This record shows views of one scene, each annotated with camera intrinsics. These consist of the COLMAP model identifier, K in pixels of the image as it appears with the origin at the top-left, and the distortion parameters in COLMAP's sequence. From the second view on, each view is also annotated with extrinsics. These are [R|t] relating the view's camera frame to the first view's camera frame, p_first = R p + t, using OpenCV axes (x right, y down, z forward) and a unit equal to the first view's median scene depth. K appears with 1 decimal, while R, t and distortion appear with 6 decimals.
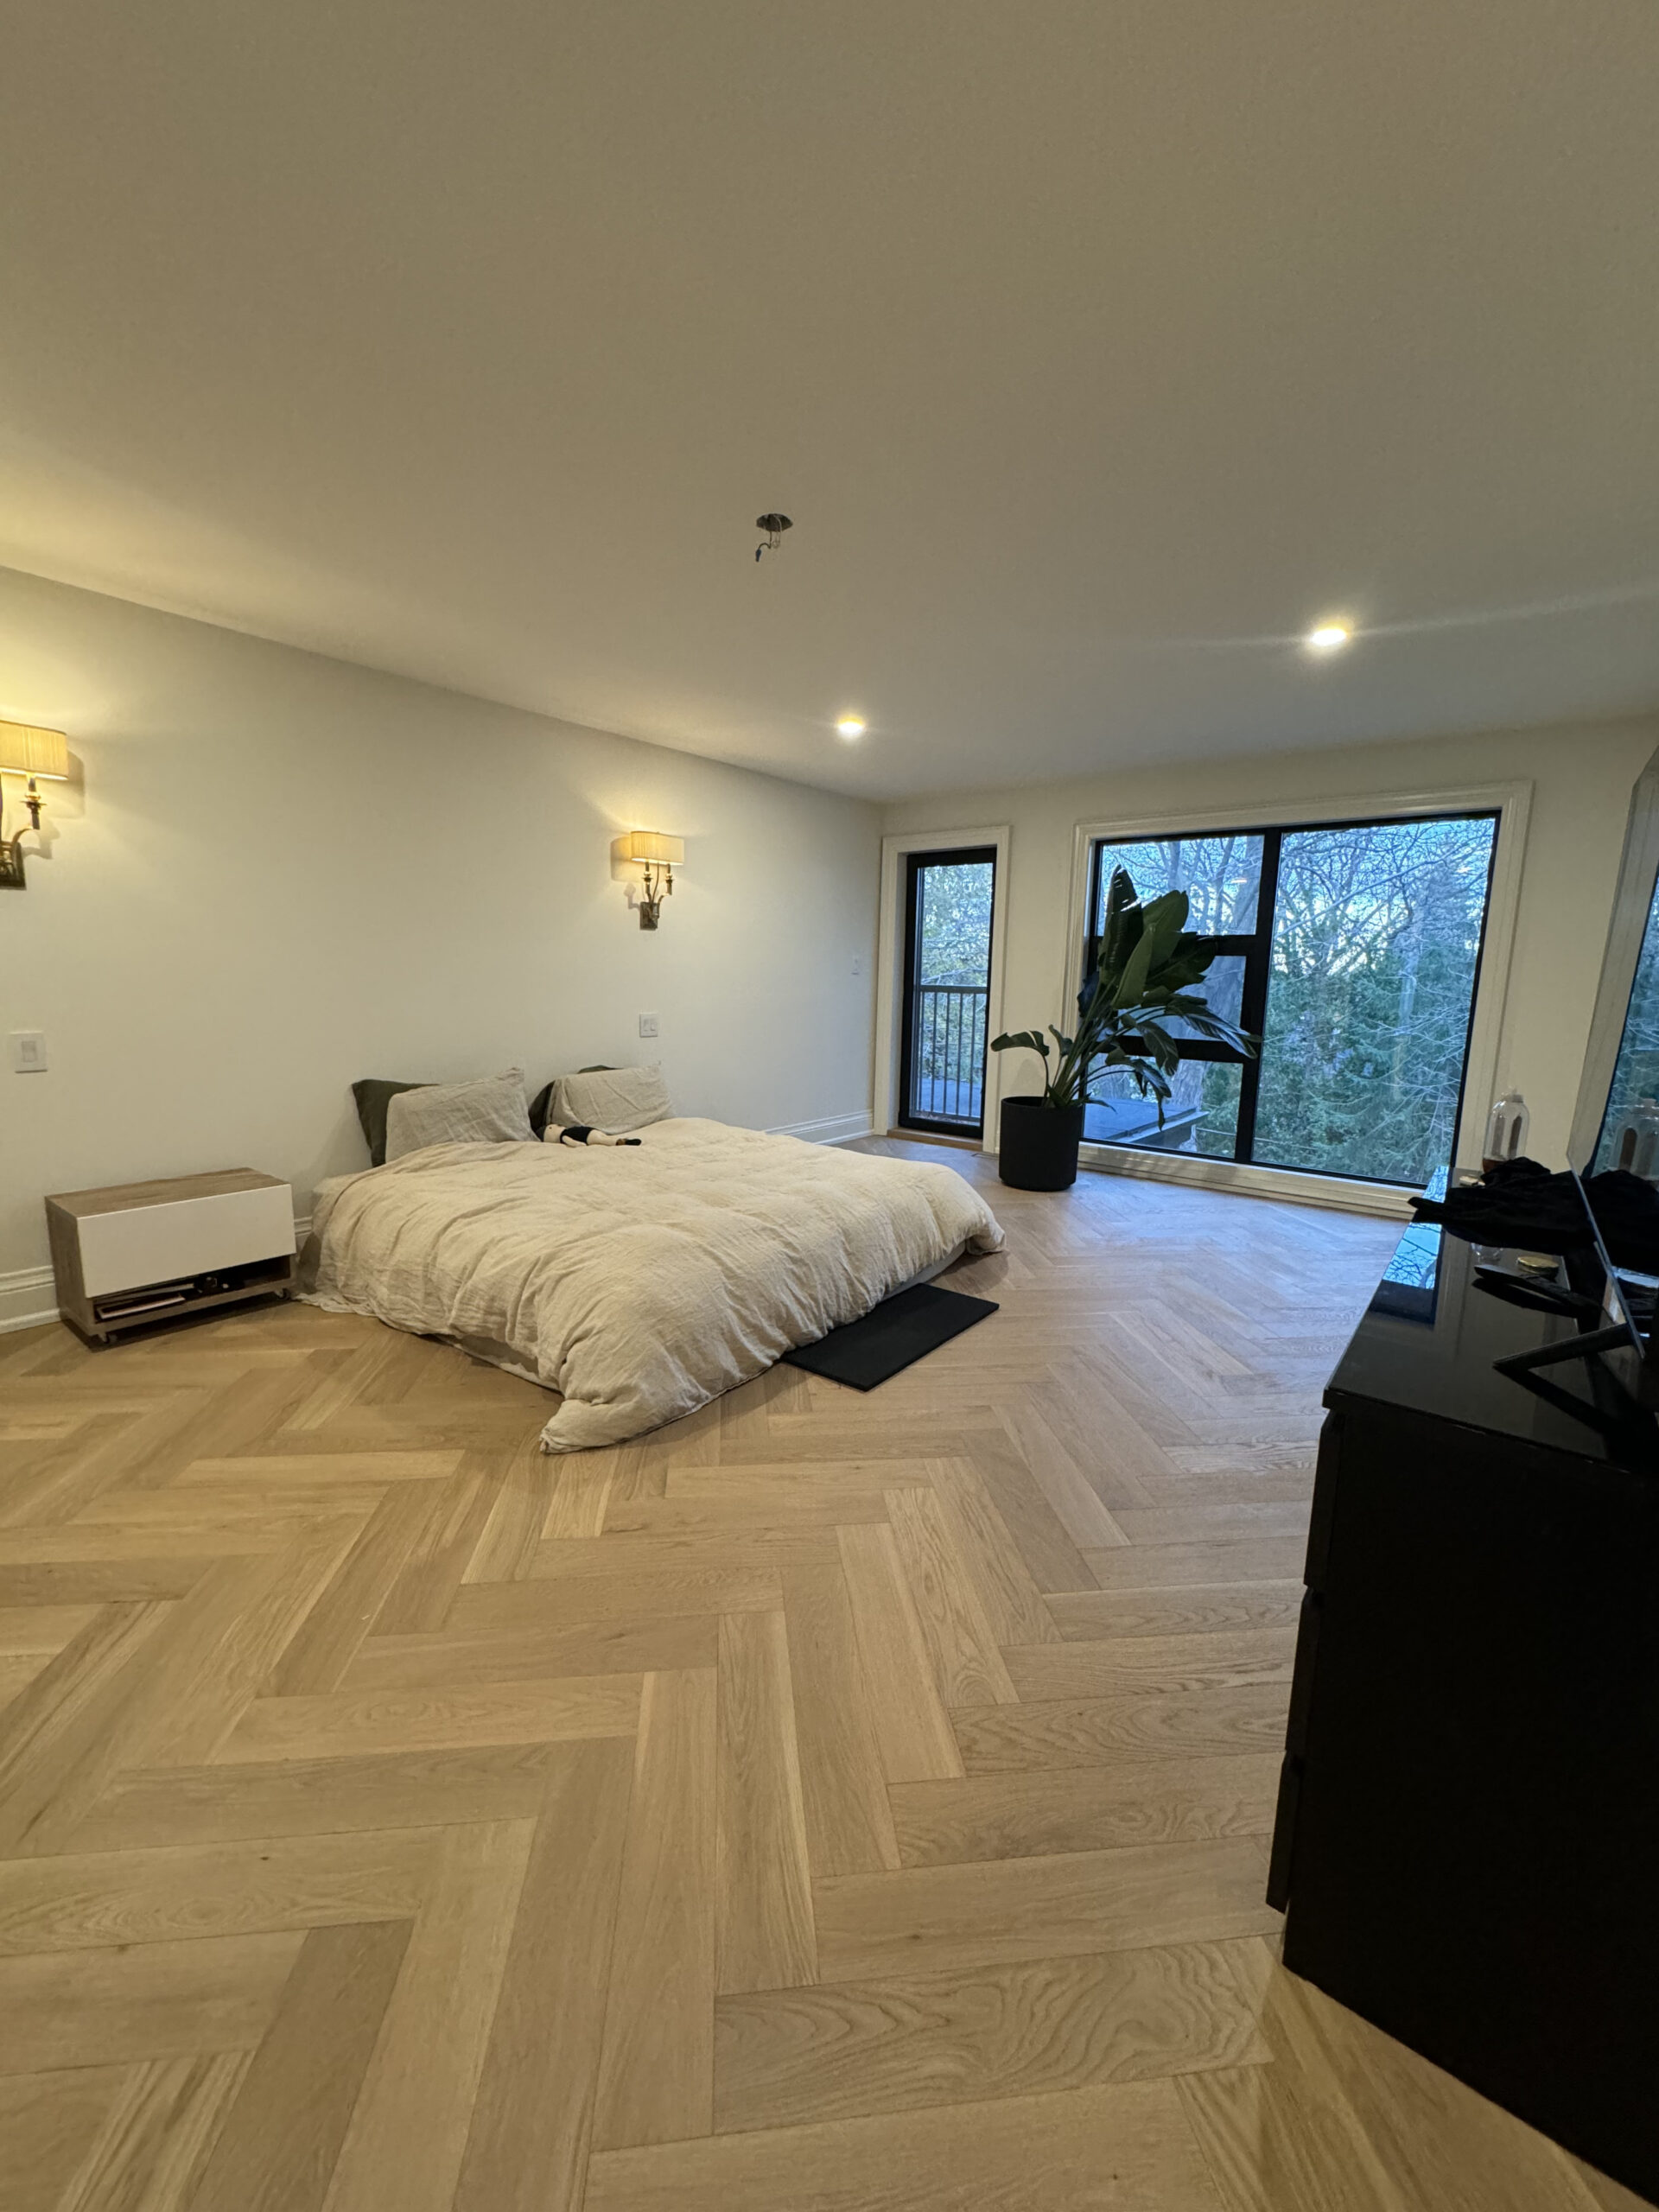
lens RADIAL K [[878.2, 0, 829.6], [0, 878.2, 1109.6], [0, 0, 1]] dist [-0.002999, 0.000771]
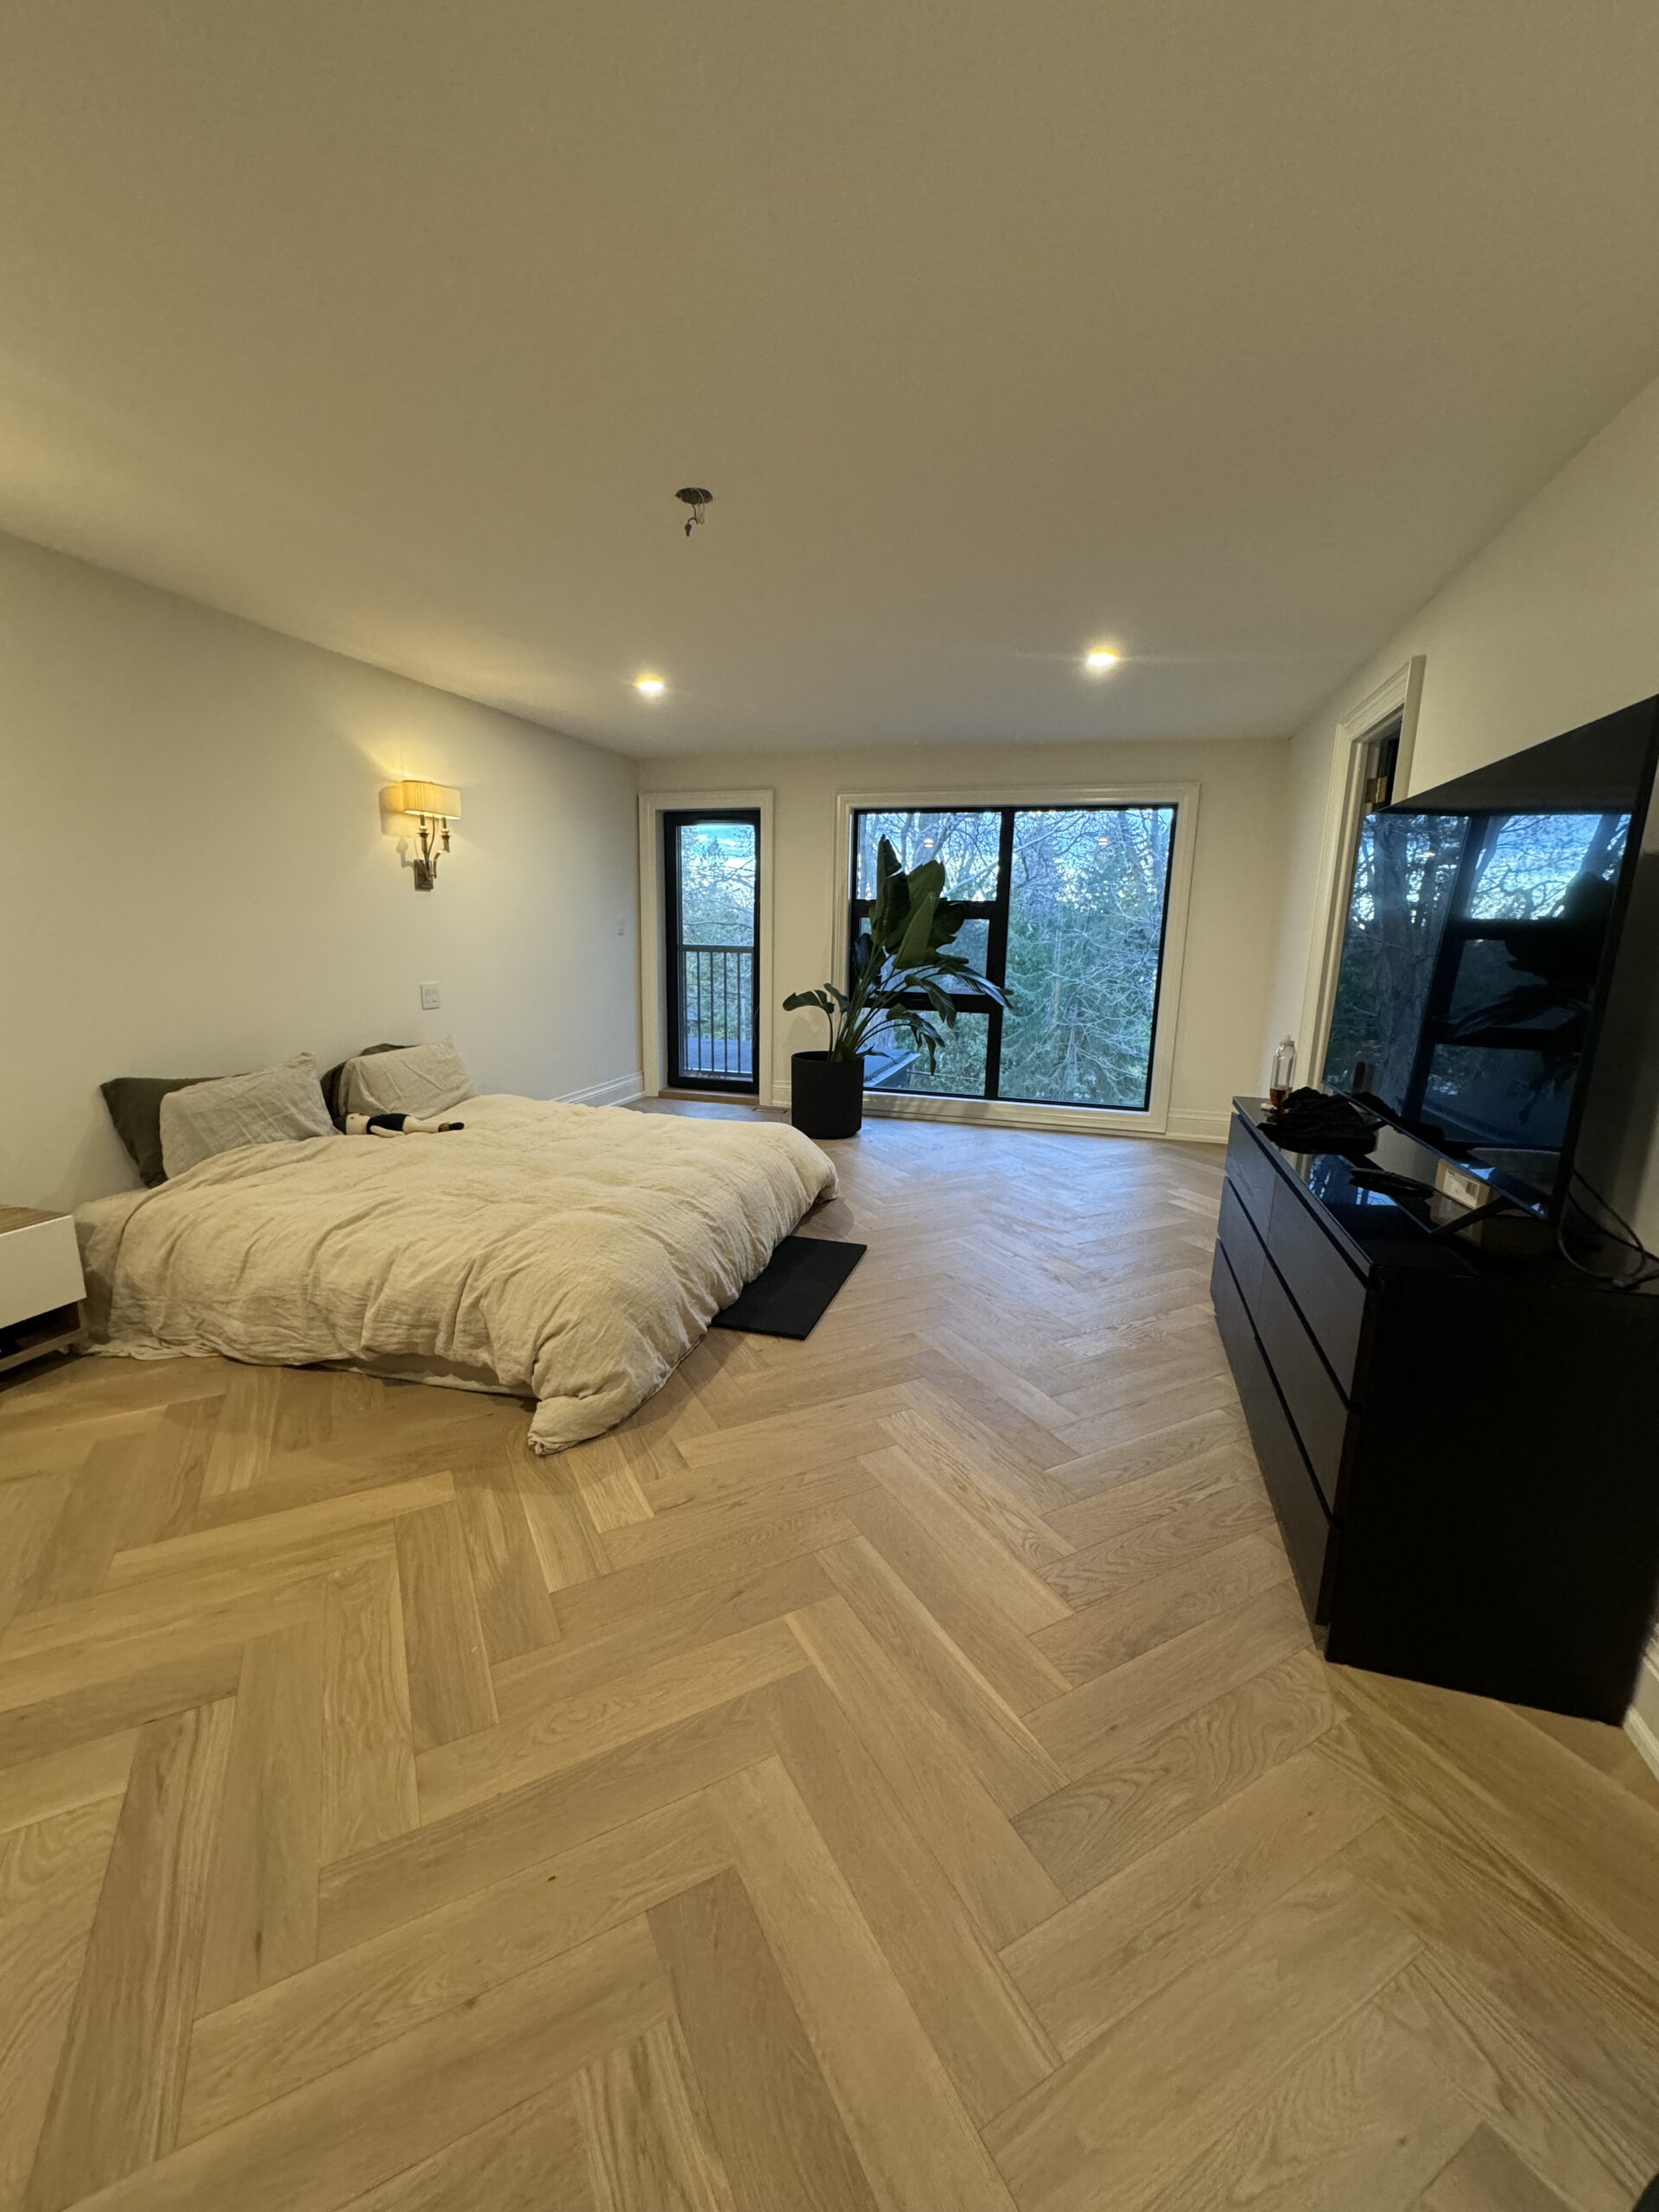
lens RADIAL K [[878.2, 0, 828.1], [0, 878.2, 1109.6], [0, 0, 1]] dist [-0.002999, 0.000771]
pose [[0.929566, -0.077385, 0.360443, -0.282876], [0.056330, 0.996054, 0.068575, -0.032417], [-0.364328, -0.043441, 0.930257, -0.005189]]
